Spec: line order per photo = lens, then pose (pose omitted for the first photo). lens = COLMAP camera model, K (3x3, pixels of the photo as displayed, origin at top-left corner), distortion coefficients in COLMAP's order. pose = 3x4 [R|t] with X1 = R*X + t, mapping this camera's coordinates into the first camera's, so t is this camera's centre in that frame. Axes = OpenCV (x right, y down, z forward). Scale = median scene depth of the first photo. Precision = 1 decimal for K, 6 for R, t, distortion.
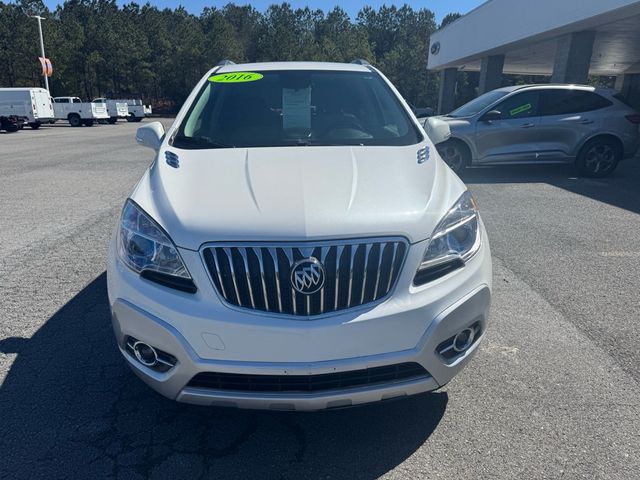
lens RADIAL K [[462.4, 0, 321.1], [0, 462.4, 243.7], [0, 0, 1]] dist [-0.007550, -0.004007]
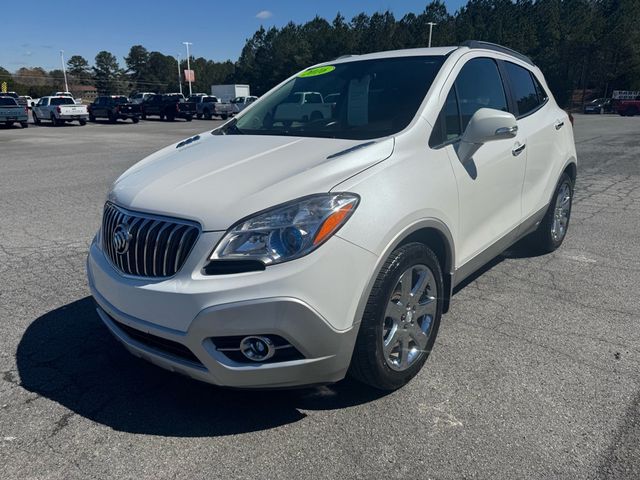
lens RADIAL K [[460.1, 0, 322.1], [0, 460.1, 241.2], [0, 0, 1]] dist [0.005606, -0.001548]
pose [[0.710041, 0.184894, -0.679452, 0.621147], [-0.182058, 0.980307, 0.076509, -0.059584], [0.680217, 0.069376, 0.729720, 0.262895]]
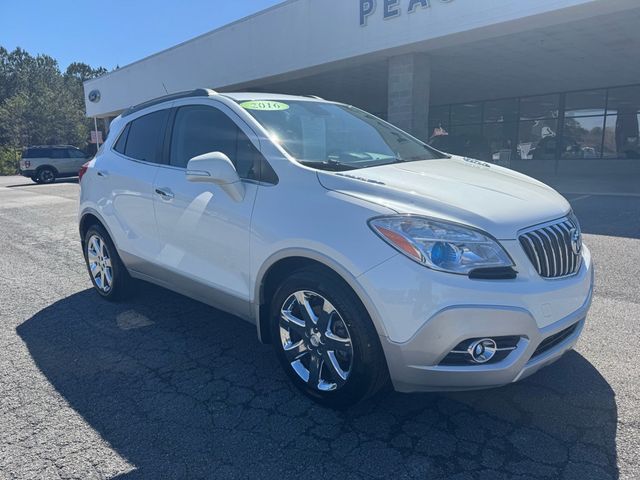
lens RADIAL K [[460.1, 0, 322.1], [0, 460.1, 241.2], [0, 0, 1]] dist [0.005606, -0.001548]
pose [[0.734404, -0.166682, 0.657927, -0.779704], [0.234251, 0.972057, -0.015215, -0.042638], [-0.637006, 0.165293, 0.752928, 0.247370]]
